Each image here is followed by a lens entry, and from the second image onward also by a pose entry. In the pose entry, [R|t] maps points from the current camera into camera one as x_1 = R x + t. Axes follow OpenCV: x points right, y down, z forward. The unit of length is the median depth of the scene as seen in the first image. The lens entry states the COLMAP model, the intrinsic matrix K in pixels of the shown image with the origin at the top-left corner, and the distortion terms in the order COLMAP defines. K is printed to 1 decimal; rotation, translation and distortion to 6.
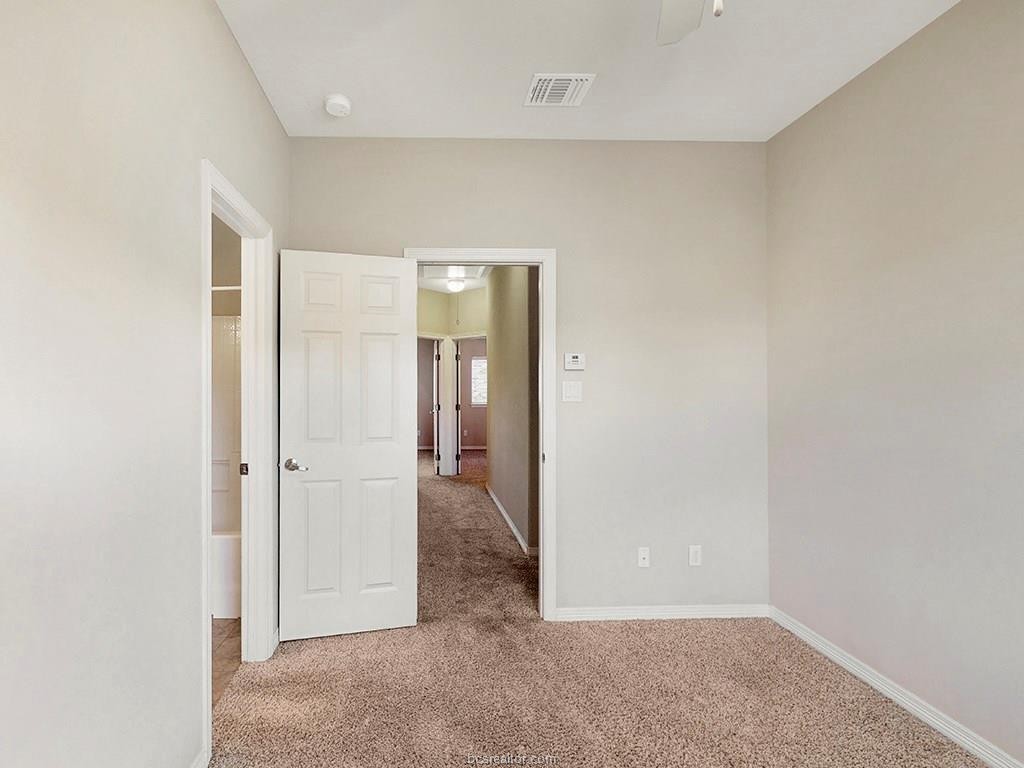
lens RADIAL K [[421.6, 0, 386.1], [0, 421.6, 386.7], [0, 0, 1]] dist [0.000290, -0.000228]
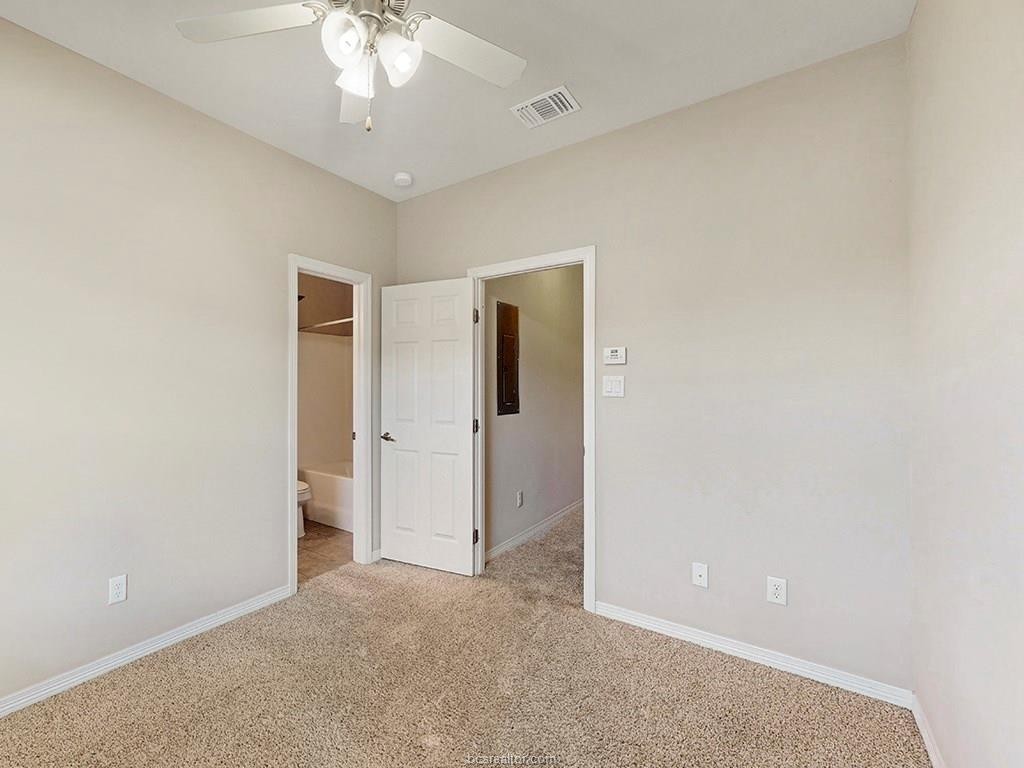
lens RADIAL K [[456.3, 0, 512.0], [0, 456.3, 384.0], [0, 0, 1]] dist [0.000921, 0.000175]
pose [[0.806363, -0.001457, -0.591419, 0.941595], [0.002985, 0.999994, 0.001606, 0.004157], [0.591413, -0.003060, 0.806363, -0.000343]]
